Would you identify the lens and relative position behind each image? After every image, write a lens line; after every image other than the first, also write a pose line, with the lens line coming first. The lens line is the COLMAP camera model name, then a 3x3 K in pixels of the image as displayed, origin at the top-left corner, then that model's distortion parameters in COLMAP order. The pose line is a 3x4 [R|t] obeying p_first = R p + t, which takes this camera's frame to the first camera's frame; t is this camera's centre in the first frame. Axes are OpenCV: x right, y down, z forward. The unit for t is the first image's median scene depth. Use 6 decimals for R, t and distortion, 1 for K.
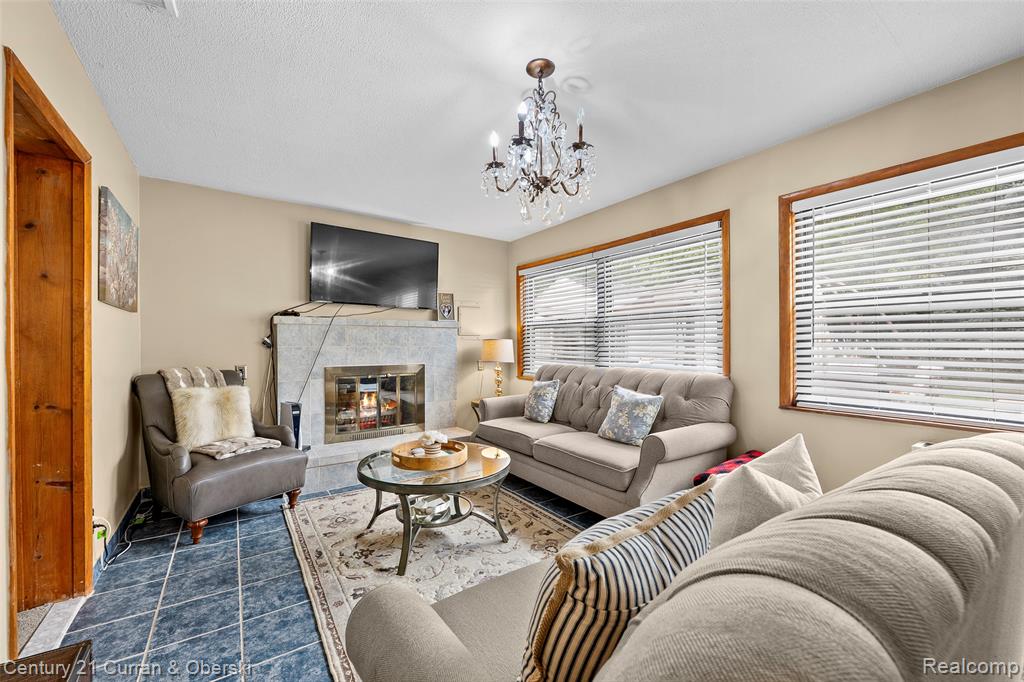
lens RADIAL K [[409.1, 0, 513.2], [0, 409.1, 344.6], [0, 0, 1]] dist [-0.000212, 0.000041]
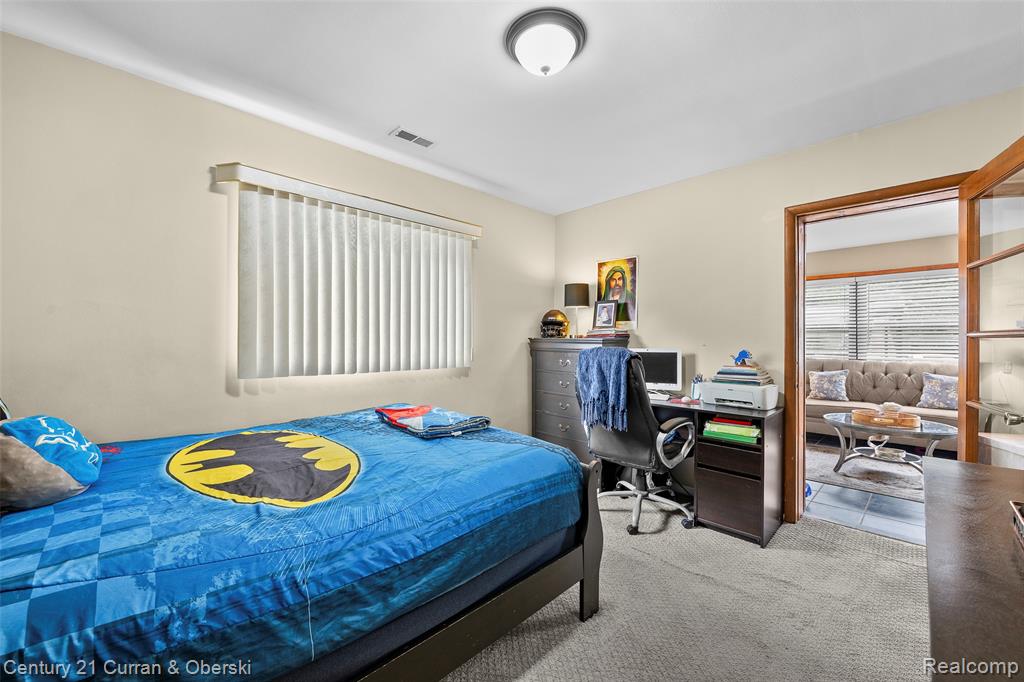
lens RADIAL K [[404.3, 0, 512.0], [0, 404.3, 341.0], [0, 0, 1]] dist [0.002364, 0.000243]
pose [[0.986226, 0.002585, 0.165386, -1.597169], [-0.002133, 0.999994, -0.002906, -0.006104], [-0.165392, 0.002513, 0.986225, -0.206106]]
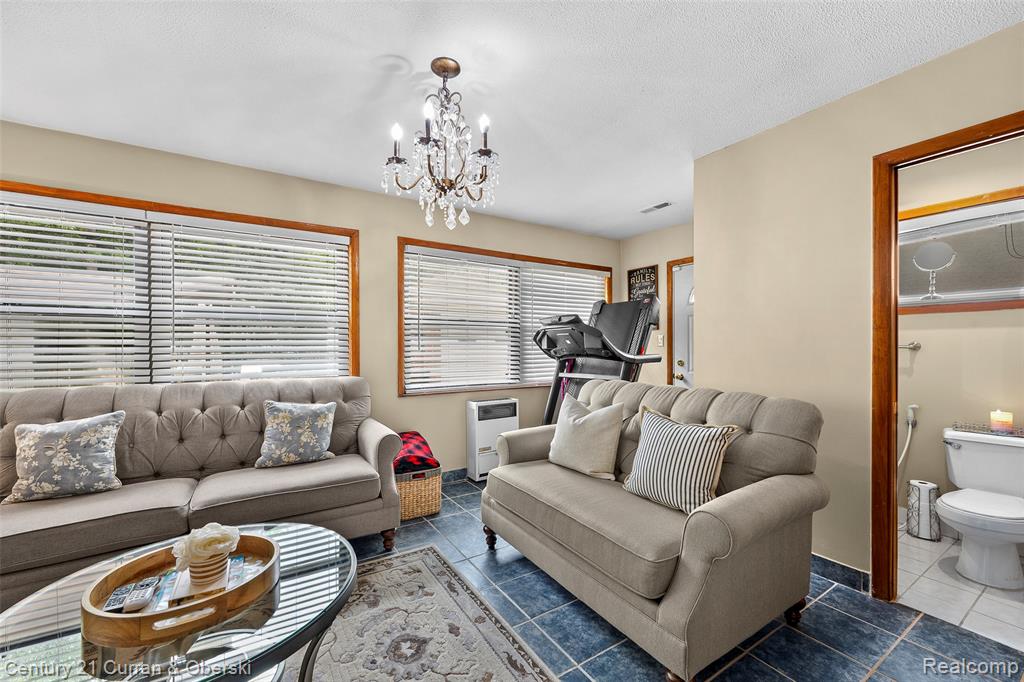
lens RADIAL K [[412.6, 0, 508.9], [0, 412.6, 345.5], [0, 0, 1]] dist [0.001339, -0.000206]
pose [[0.035132, -0.001052, 0.999382, -0.606065], [0.004589, 0.999989, 0.000891, -0.008448], [-0.999372, 0.004555, 0.035136, 0.543487]]
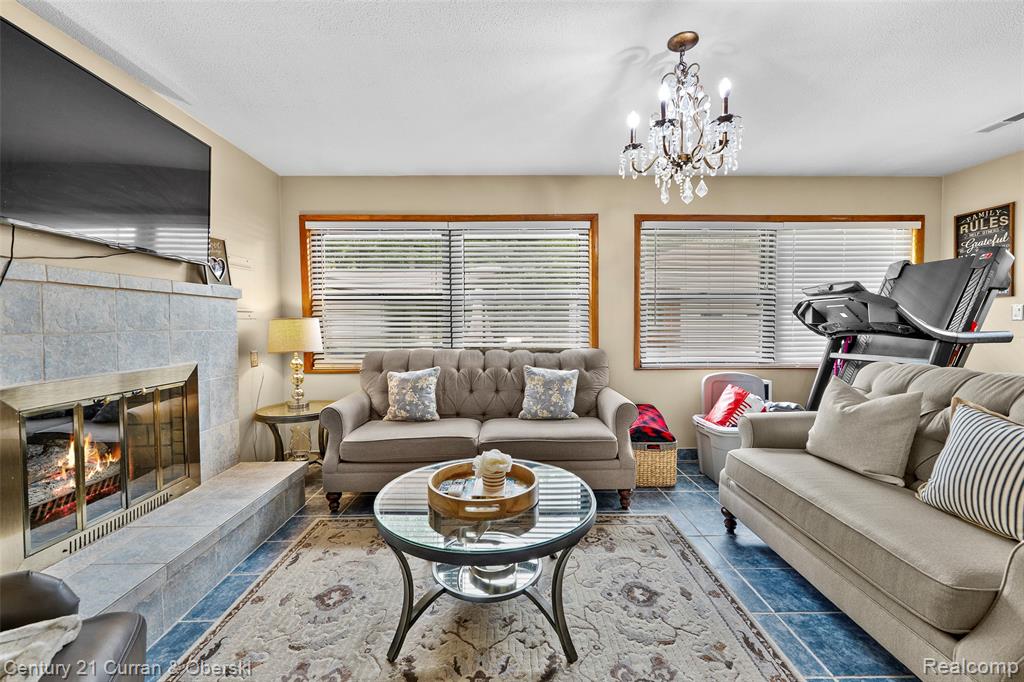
lens RADIAL K [[412.9, 0, 510.2], [0, 412.9, 334.4], [0, 0, 1]] dist [0.000553, 0.000060]
pose [[0.558662, -0.028406, 0.828909, -0.663549], [0.007387, 0.999544, 0.029275, -0.005842], [-0.829363, -0.010231, 0.558617, 0.521421]]
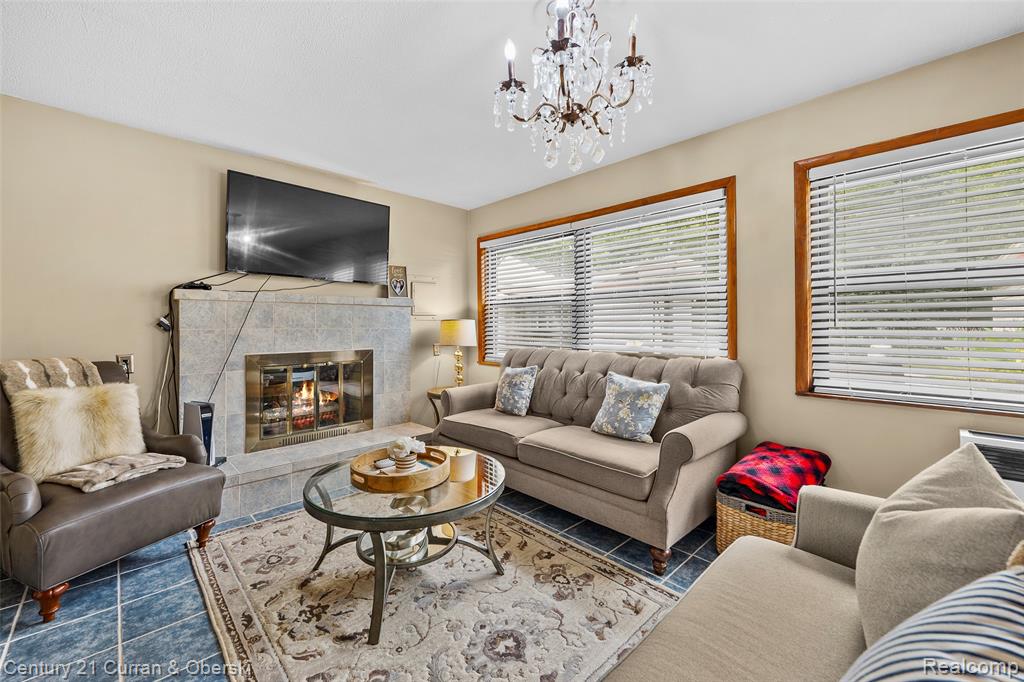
lens RADIAL K [[415.9, 0, 509.9], [0, 415.9, 321.9], [0, 0, 1]] dist [-0.000075, -0.000271]
pose [[0.987470, -0.001818, 0.157798, -0.111279], [0.003324, 0.999951, -0.009279, 0.000266], [-0.157773, 0.009687, 0.987428, 0.168919]]
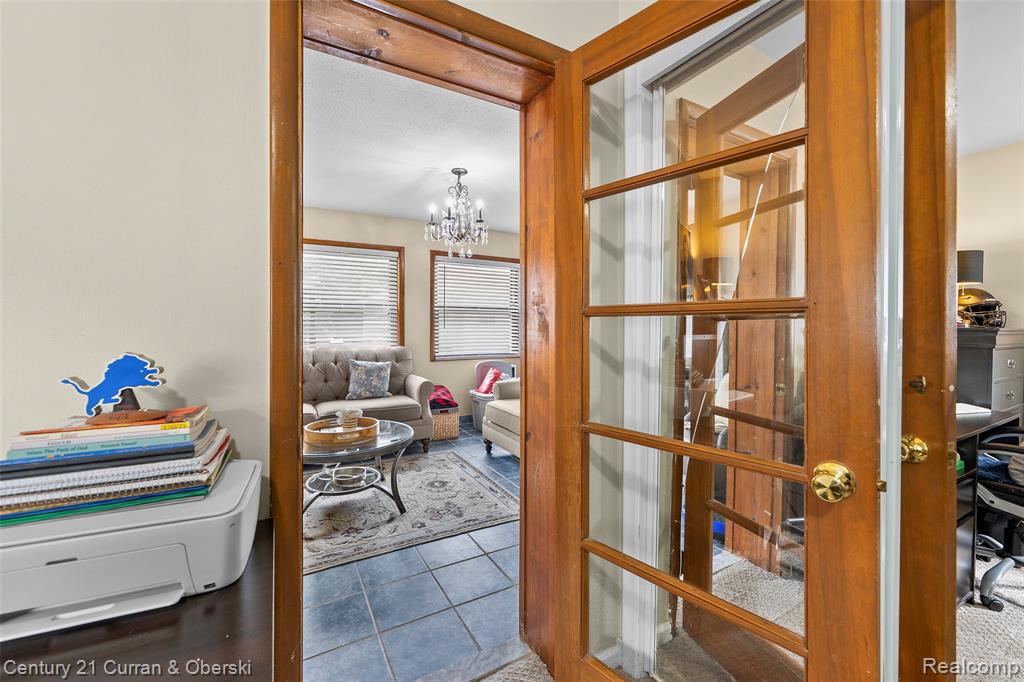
lens RADIAL K [[411.8, 0, 510.0], [0, 411.8, 326.4], [0, 0, 1]] dist [-0.000555, -0.000025]
pose [[0.093461, -0.000878, 0.995623, -1.110842], [0.001402, 0.999999, 0.000750, -0.006089], [-0.995622, 0.001325, 0.093462, 0.412340]]
